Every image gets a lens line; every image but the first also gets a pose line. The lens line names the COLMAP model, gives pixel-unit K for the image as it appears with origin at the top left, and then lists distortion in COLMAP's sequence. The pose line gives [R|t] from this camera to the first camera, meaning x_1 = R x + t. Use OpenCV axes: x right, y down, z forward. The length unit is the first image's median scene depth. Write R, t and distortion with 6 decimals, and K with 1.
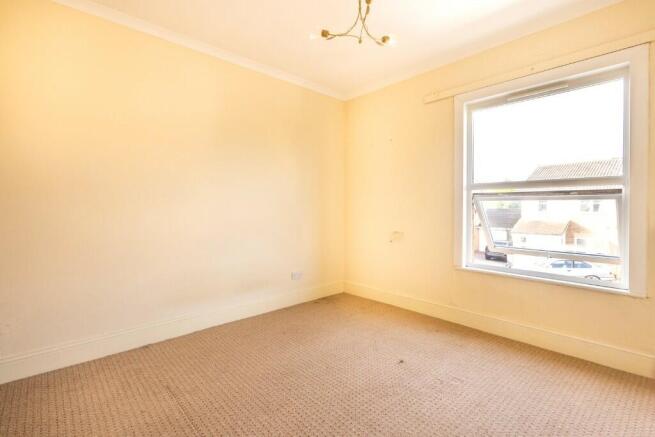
lens RADIAL K [[298.8, 0, 330.8], [0, 298.8, 210.1], [0, 0, 1]] dist [0.000674, 0.000034]
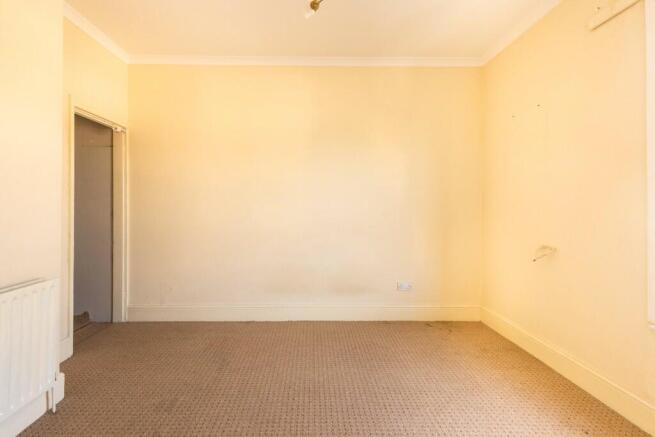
lens RADIAL K [[295.2, 0, 282.3], [0, 295.2, 204.2], [0, 0, 1]] dist [0.000981, -0.000285]
pose [[0.739225, -0.007558, -0.673416, 0.217458], [-0.005351, 0.999840, -0.017095, -0.003389], [0.673438, 0.016241, 0.739066, 0.146305]]
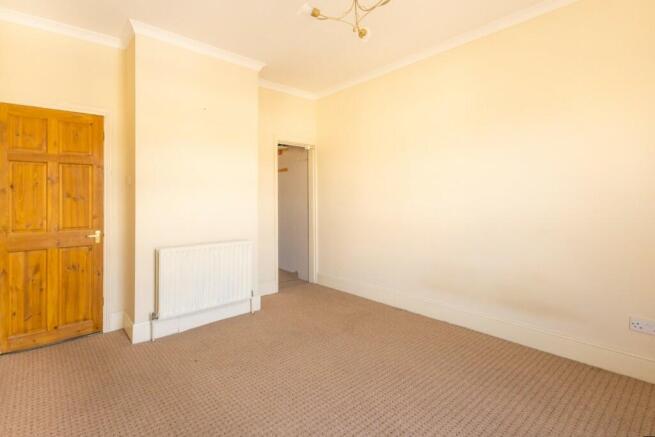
lens RADIAL K [[295.2, 0, 282.3], [0, 295.2, 204.2], [0, 0, 1]] dist [0.000981, -0.000285]
pose [[-0.076805, -0.003337, -0.997041, 0.499007], [-0.011379, 0.999932, -0.002471, 0.006209], [0.996981, 0.011155, -0.076838, 0.420697]]
